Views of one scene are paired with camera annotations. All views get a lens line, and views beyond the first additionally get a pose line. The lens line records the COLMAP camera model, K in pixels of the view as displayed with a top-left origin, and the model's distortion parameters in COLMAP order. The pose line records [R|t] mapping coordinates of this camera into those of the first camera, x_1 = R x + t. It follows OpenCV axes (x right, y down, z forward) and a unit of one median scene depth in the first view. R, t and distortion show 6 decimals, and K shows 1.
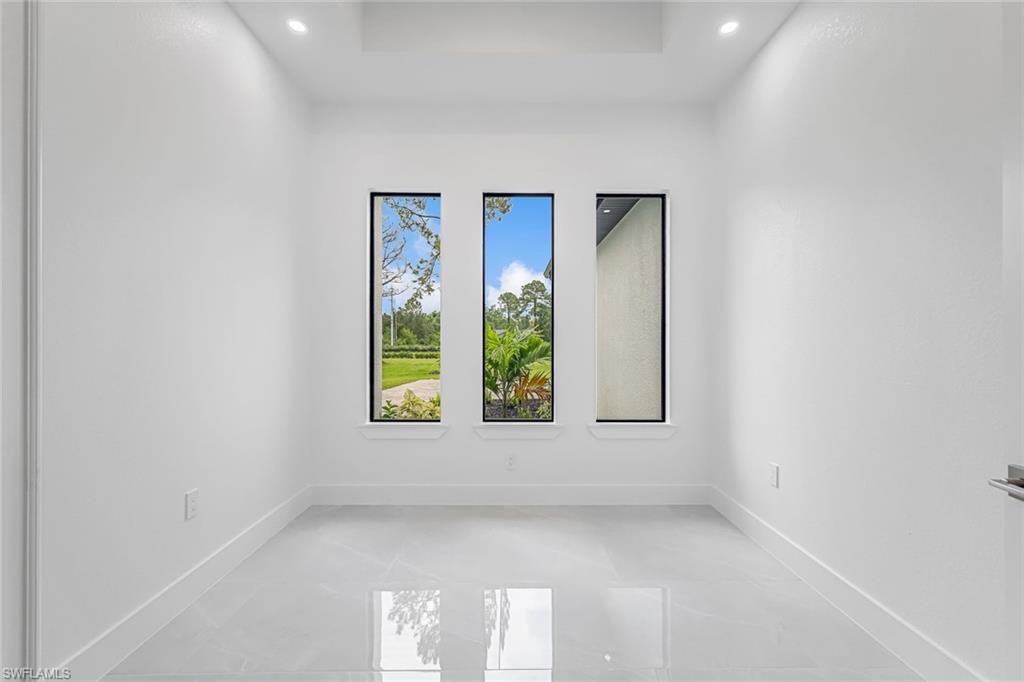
lens RADIAL K [[448.5, 0, 511.6], [0, 448.5, 335.2], [0, 0, 1]] dist [0.019381, 0.000159]
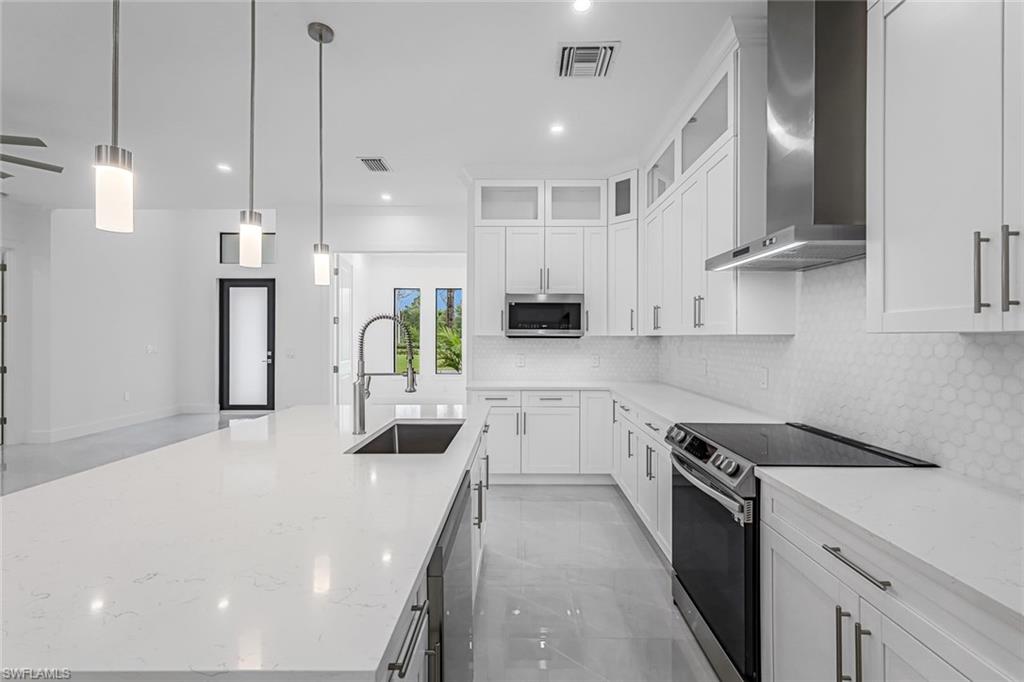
lens RADIAL K [[446.9, 0, 513.0], [0, 446.9, 335.8], [0, 0, 1]] dist [0.000892, 0.000223]
pose [[0.999946, 0.002783, -0.010042, 0.198666], [-0.002717, 0.999974, 0.006605, -0.024959], [0.010060, -0.006577, 0.999928, -0.780749]]
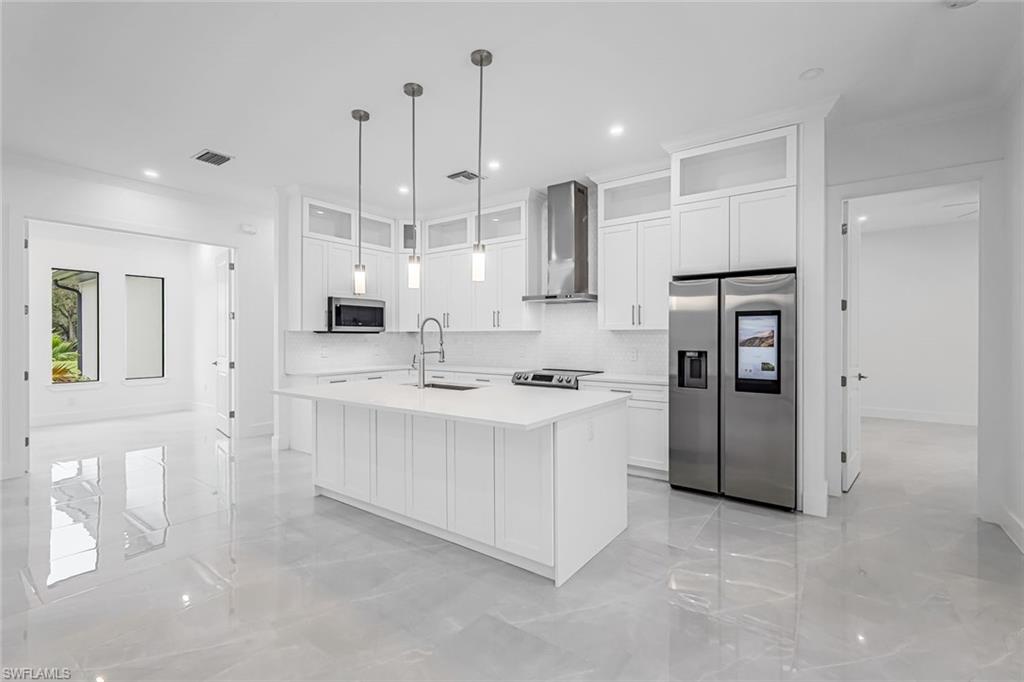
lens RADIAL K [[453.2, 0, 513.2], [0, 453.2, 337.6], [0, 0, 1]] dist [0.008911, 0.000245]
pose [[0.592882, -0.003197, 0.805283, -0.226104], [-0.007187, 0.999931, 0.009261, -0.019808], [-0.805258, -0.011278, 0.592818, -0.862548]]
